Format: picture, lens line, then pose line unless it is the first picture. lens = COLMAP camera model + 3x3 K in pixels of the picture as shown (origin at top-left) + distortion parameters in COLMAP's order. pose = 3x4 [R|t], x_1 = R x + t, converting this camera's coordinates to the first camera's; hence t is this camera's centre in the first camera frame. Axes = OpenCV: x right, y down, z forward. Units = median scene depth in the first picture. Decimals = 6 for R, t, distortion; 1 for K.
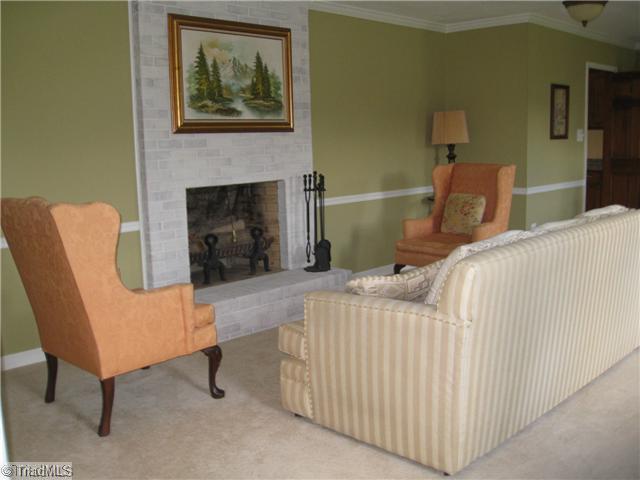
lens RADIAL K [[655.5, 0, 325.5], [0, 655.5, 246.9], [0, 0, 1]] dist [-0.115672, 0.000000]
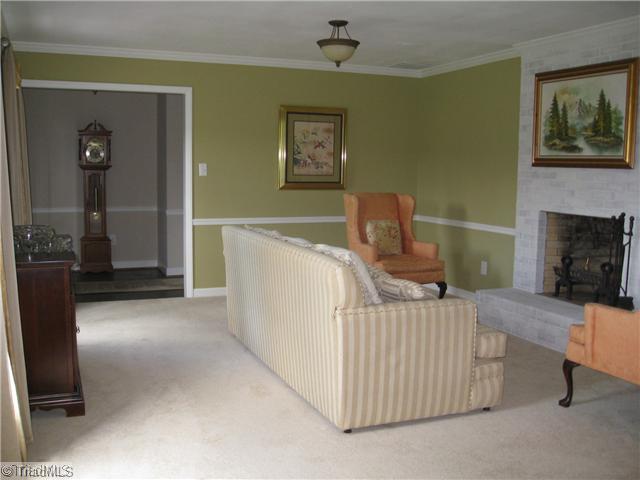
lens RADIAL K [[655.5, 0, 320.1], [0, 655.5, 244.2], [0, 0, 1]] dist [-0.115672, 0.000000]
pose [[-0.392321, 0.128046, -0.910872, 1.044093], [-0.156063, 0.966640, 0.203103, -0.206165], [0.906492, 0.221835, -0.359251, 1.042120]]
